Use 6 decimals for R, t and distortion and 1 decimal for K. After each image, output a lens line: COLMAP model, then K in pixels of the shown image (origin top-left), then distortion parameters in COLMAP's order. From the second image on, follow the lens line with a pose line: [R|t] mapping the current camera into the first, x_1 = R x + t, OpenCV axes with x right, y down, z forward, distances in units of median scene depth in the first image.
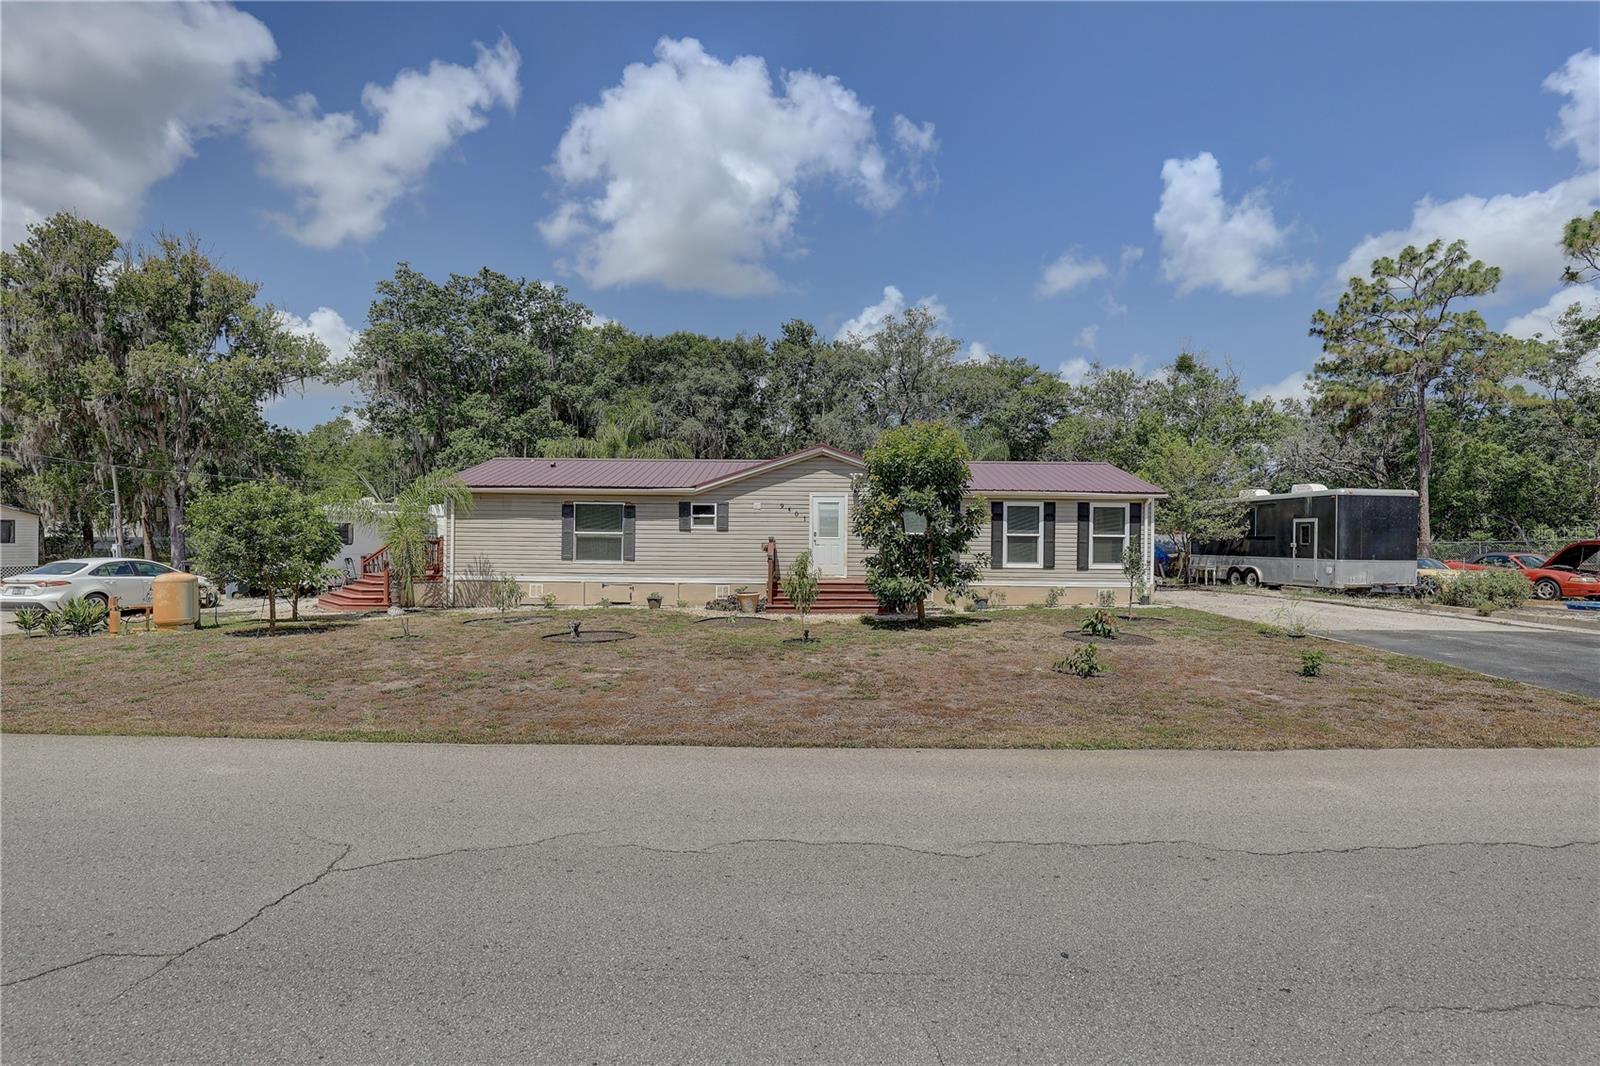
lens RADIAL K [[732.1, 0, 808.1], [0, 732.1, 538.8], [0, 0, 1]] dist [-0.034552, 0.006887]
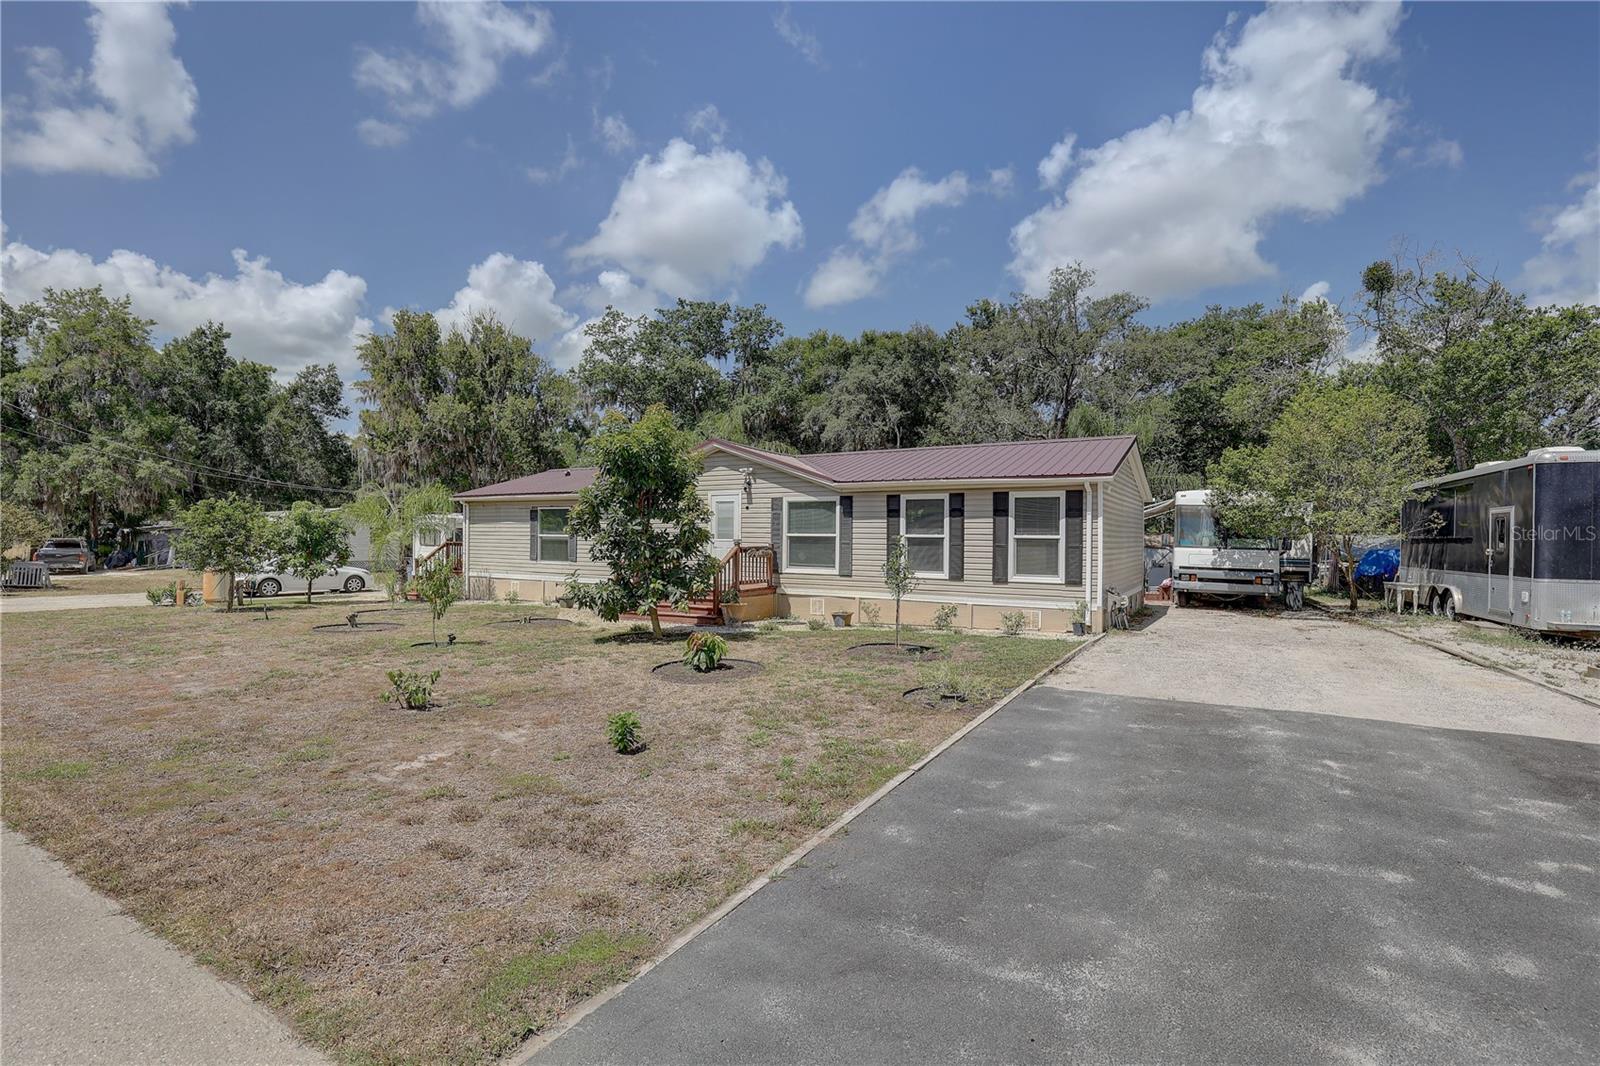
lens RADIAL K [[732.1, 0, 808.1], [0, 732.1, 538.8], [0, 0, 1]] dist [-0.034552, 0.006887]
pose [[0.866508, -0.001056, -0.499163, 0.577357], [-0.001302, 0.999990, -0.004375, 0.001482], [0.499162, 0.004441, 0.866497, 0.259351]]
